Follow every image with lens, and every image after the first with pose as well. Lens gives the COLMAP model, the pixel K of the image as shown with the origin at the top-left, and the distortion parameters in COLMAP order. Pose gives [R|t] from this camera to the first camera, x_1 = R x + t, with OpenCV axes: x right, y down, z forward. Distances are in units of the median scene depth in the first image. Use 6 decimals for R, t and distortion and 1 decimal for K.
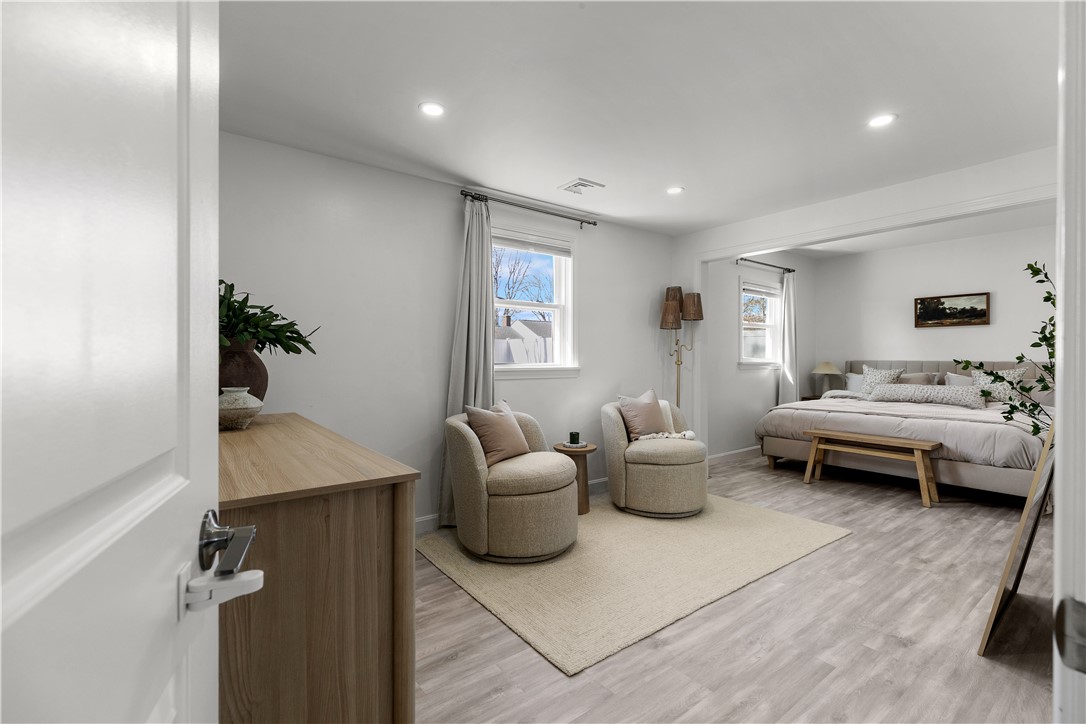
lens RADIAL K [[480.7, 0, 547.1], [0, 480.7, 359.2], [0, 0, 1]] dist [0.001806, -0.000054]
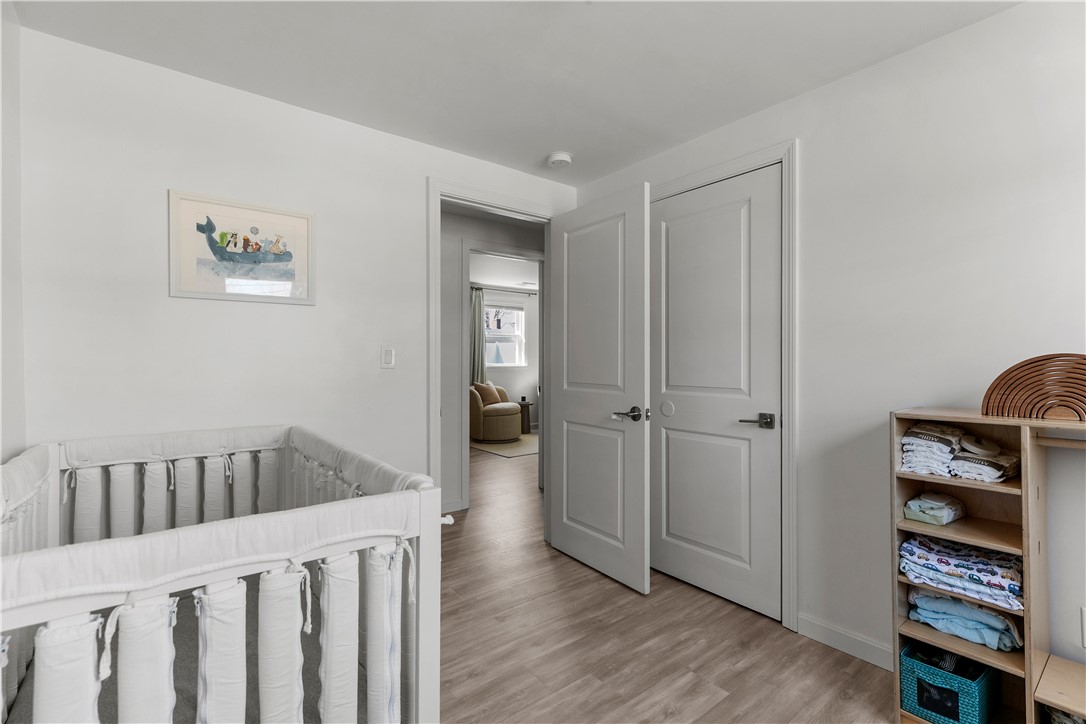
lens RADIAL K [[480.7, 0, 547.1], [0, 480.7, 359.2], [0, 0, 1]] dist [0.001806, -0.000054]
pose [[0.999824, -0.002315, 0.018594, 0.128525], [0.002332, 0.999997, -0.000890, -0.010305], [-0.018592, 0.000934, 0.999827, -1.189811]]
